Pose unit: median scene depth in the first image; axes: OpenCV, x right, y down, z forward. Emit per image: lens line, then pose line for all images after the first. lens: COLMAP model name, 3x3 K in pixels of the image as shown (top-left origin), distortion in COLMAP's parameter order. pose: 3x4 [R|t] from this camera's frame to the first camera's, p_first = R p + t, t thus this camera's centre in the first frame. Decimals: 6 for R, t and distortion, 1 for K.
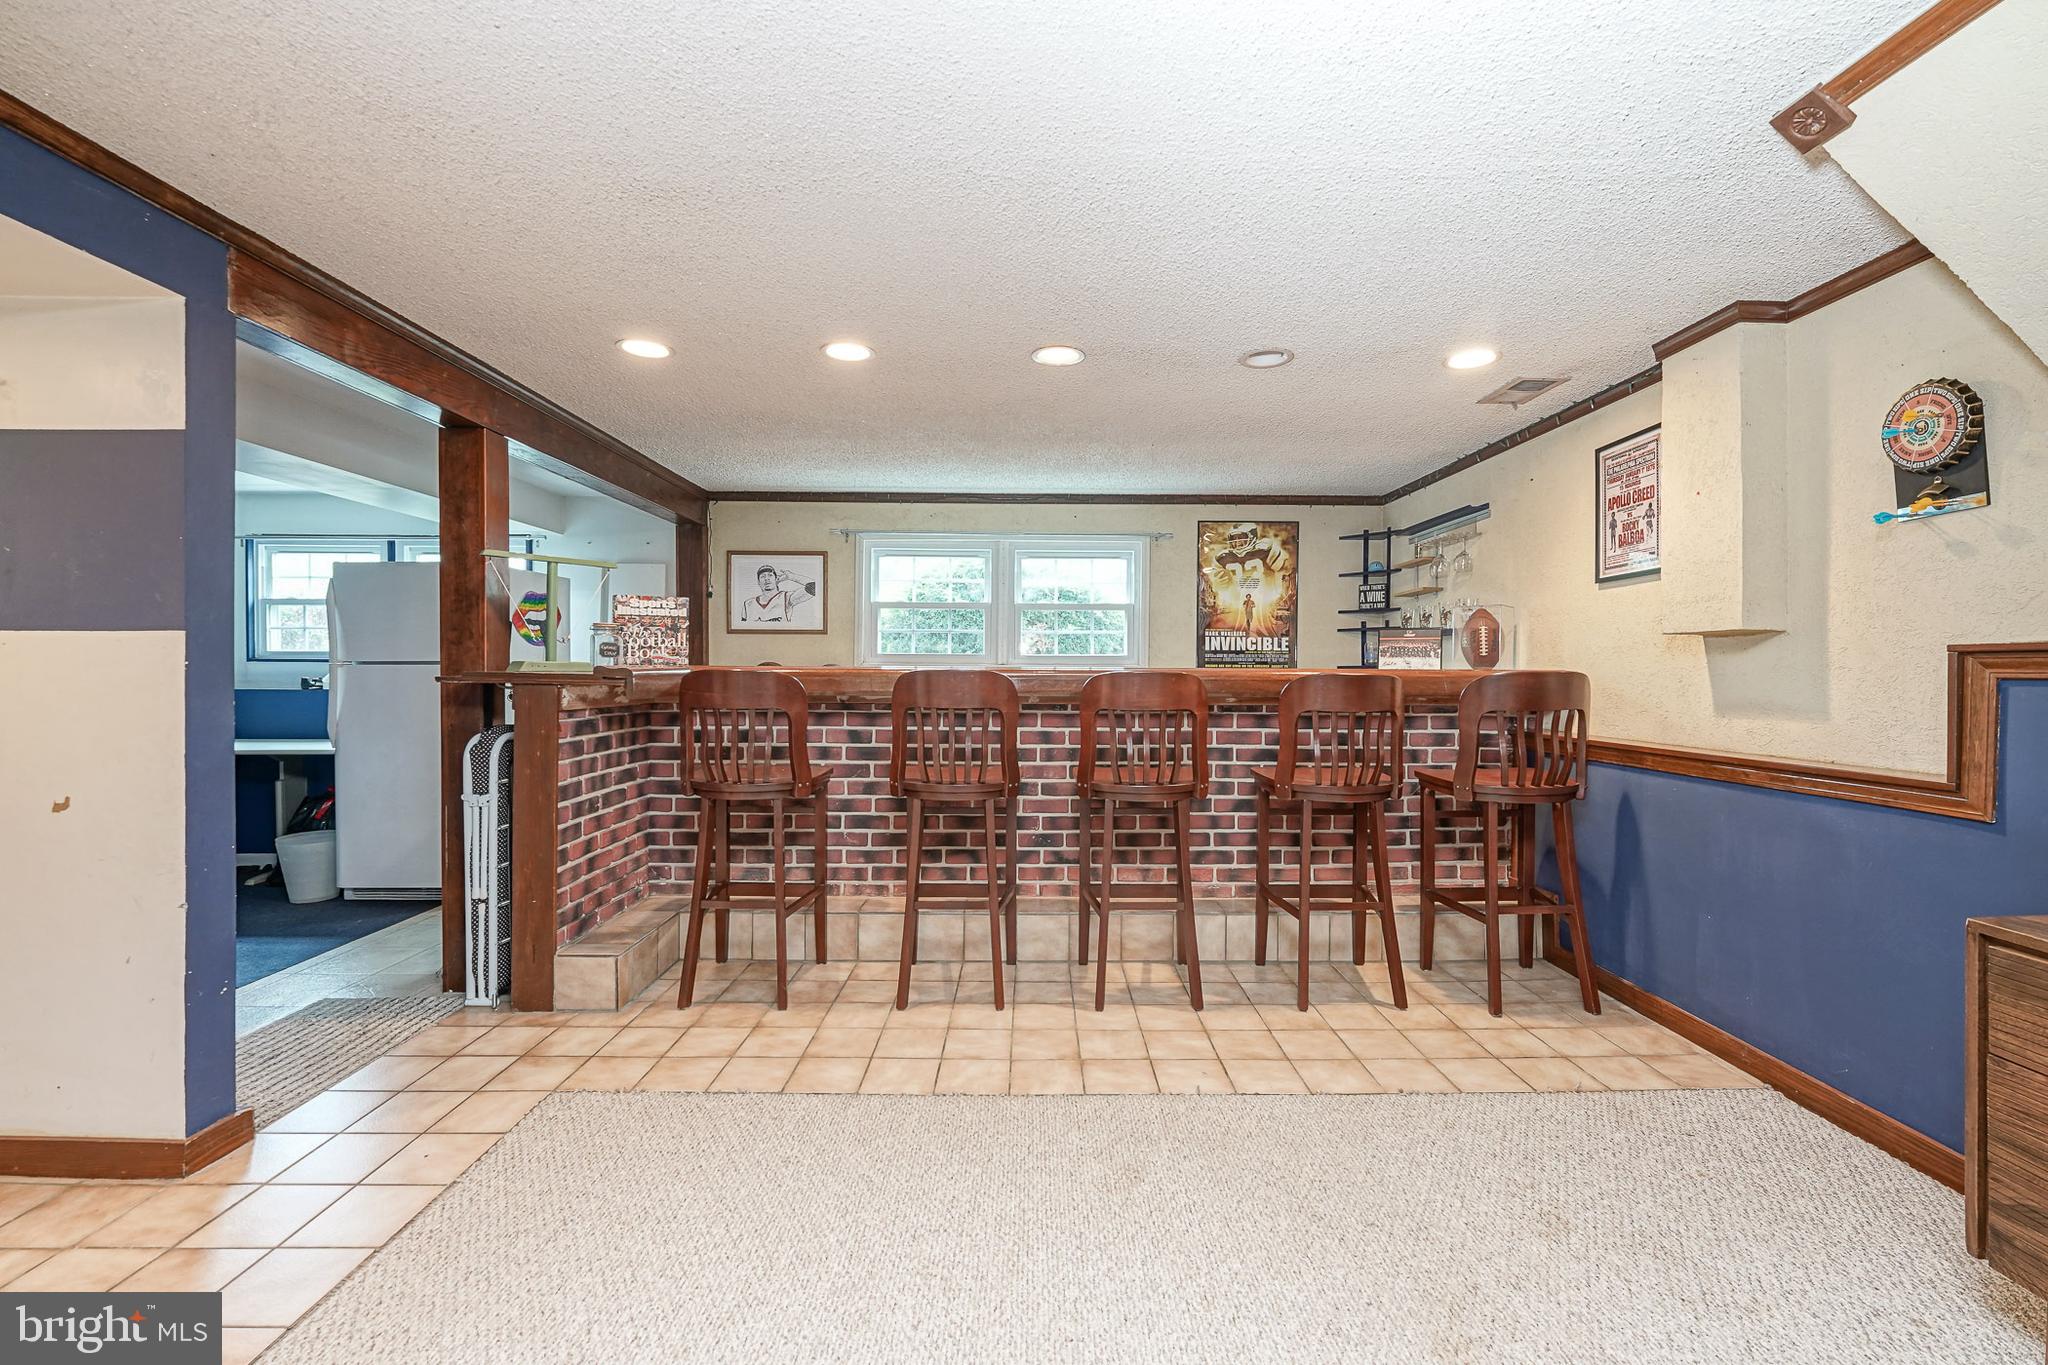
lens RADIAL K [[891.6, 0, 1033.6], [0, 891.6, 682.0], [0, 0, 1]] dist [-0.007823, 0.002140]
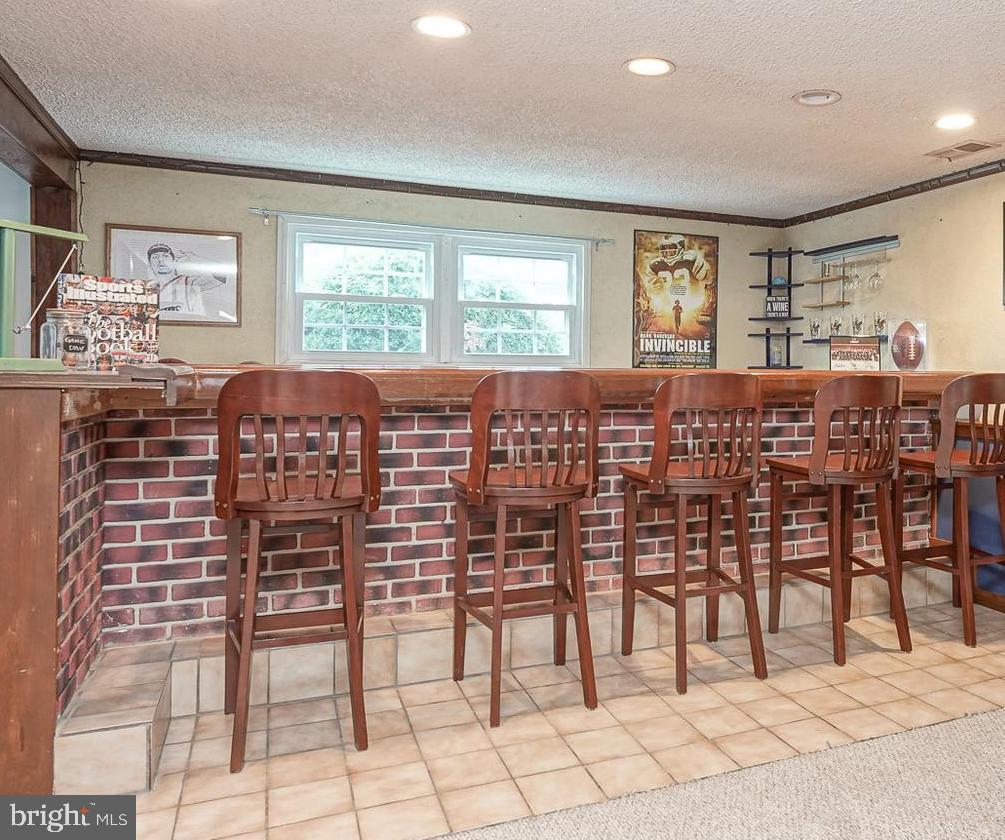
lens RADIAL K [[858.1, 0, 723.1], [0, 858.1, 380.8], [0, 0, 1]] dist [-0.003361, -0.001550]
pose [[0.896420, -0.002154, 0.443201, -0.271732], [0.002190, 0.999998, 0.000431, -0.001071], [-0.443201, 0.000585, 0.896422, 0.057521]]
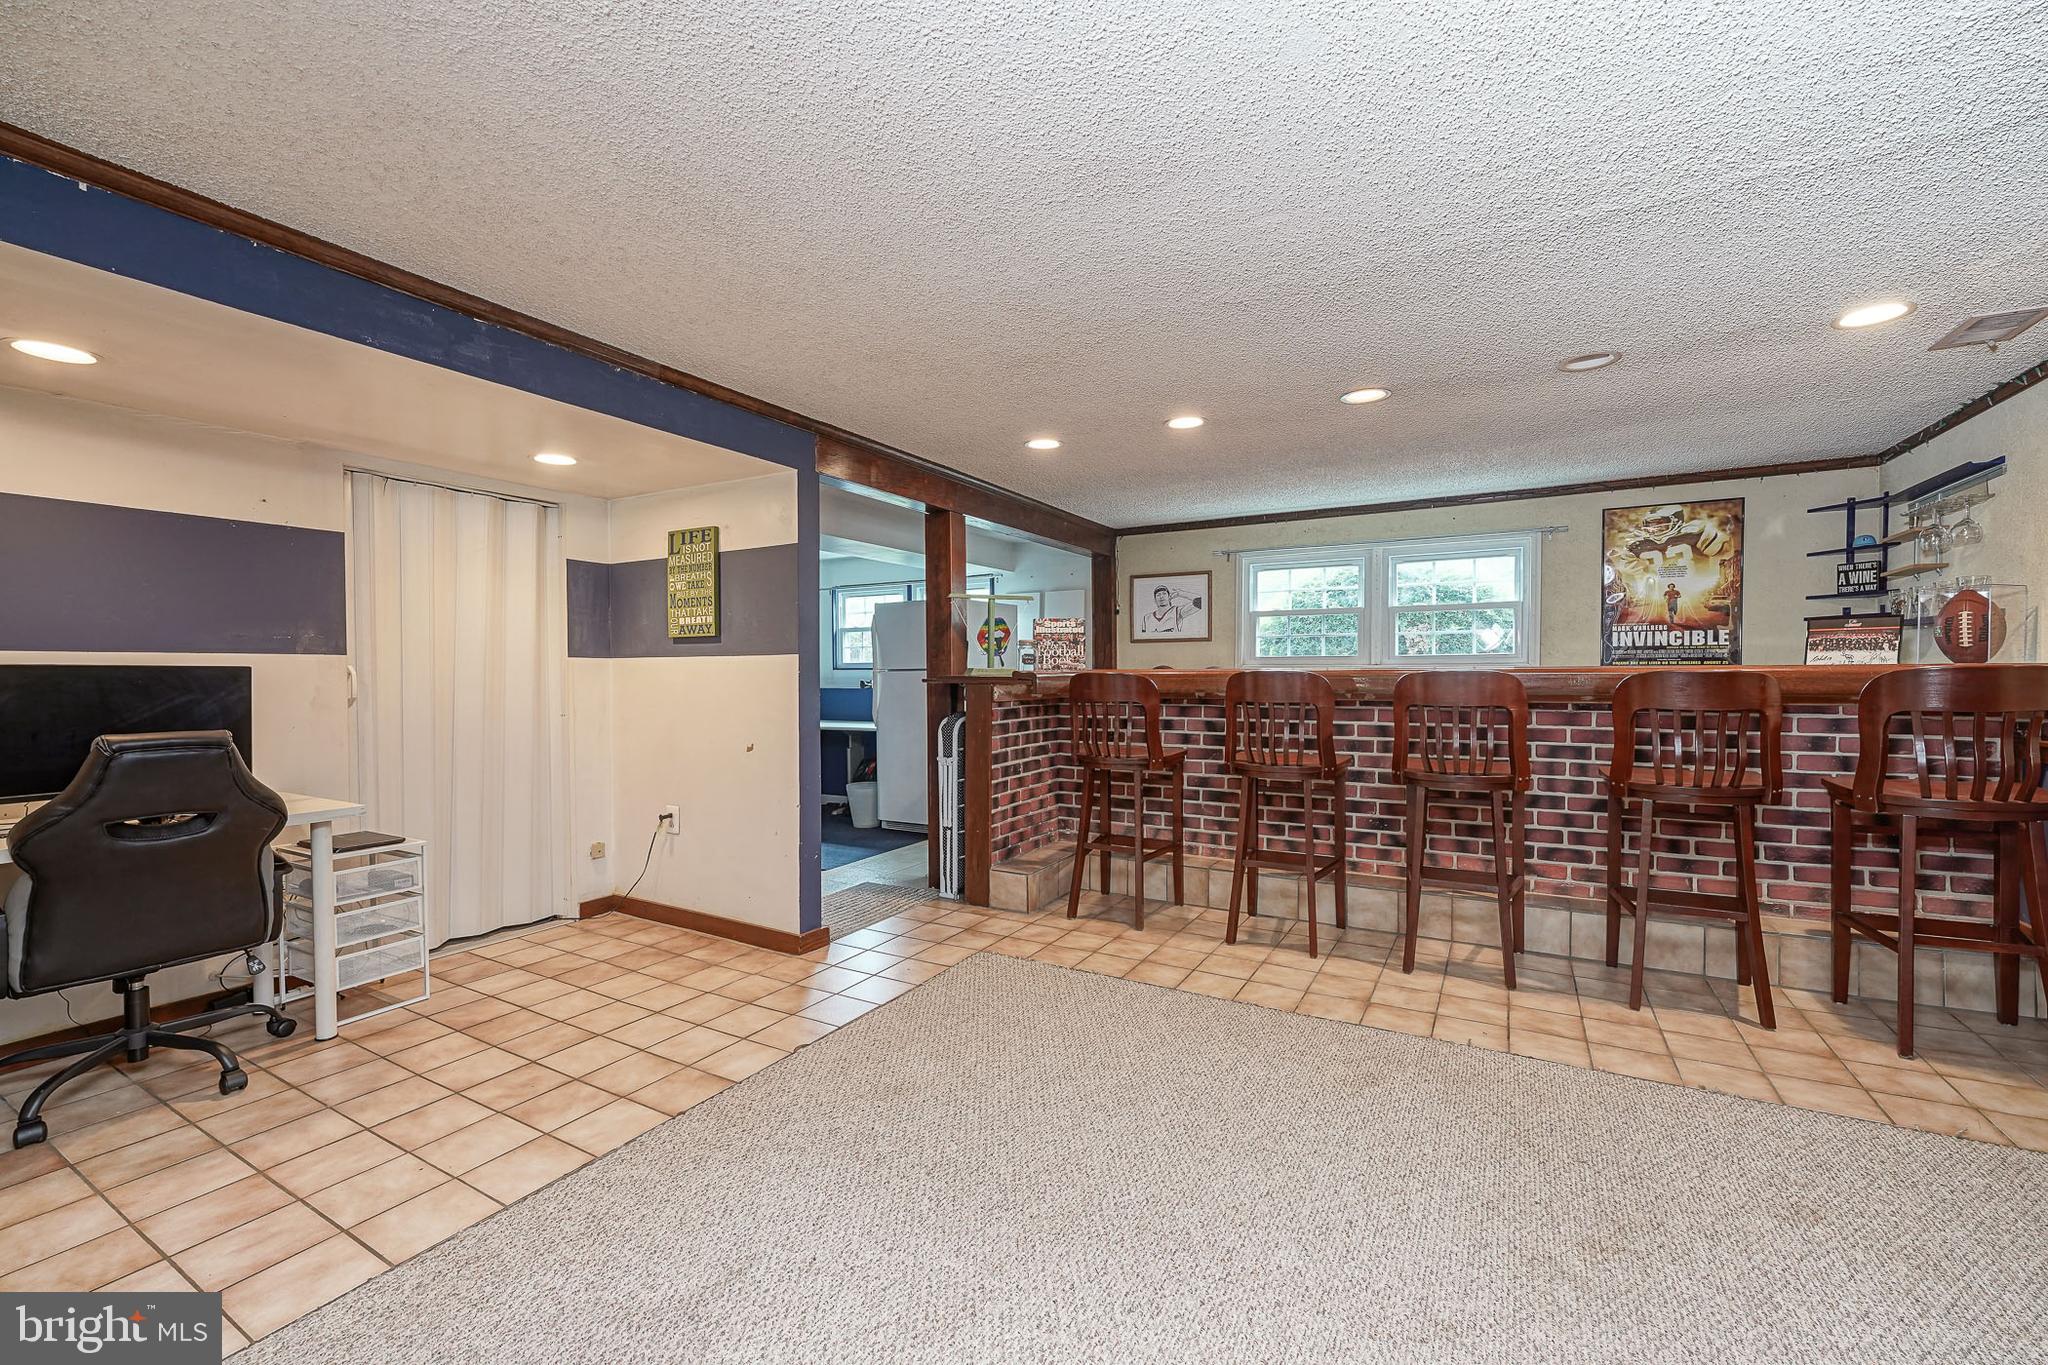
lens RADIAL K [[845.4, 0, 1002.9], [0, 845.4, 690.1], [0, 0, 1]] dist [-0.000881, 0.000177]
pose [[0.861089, 0.000958, -0.508453, 0.144777], [0.003063, 0.999970, 0.007070, 0.002735], [0.508444, -0.007645, 0.861061, -0.142086]]
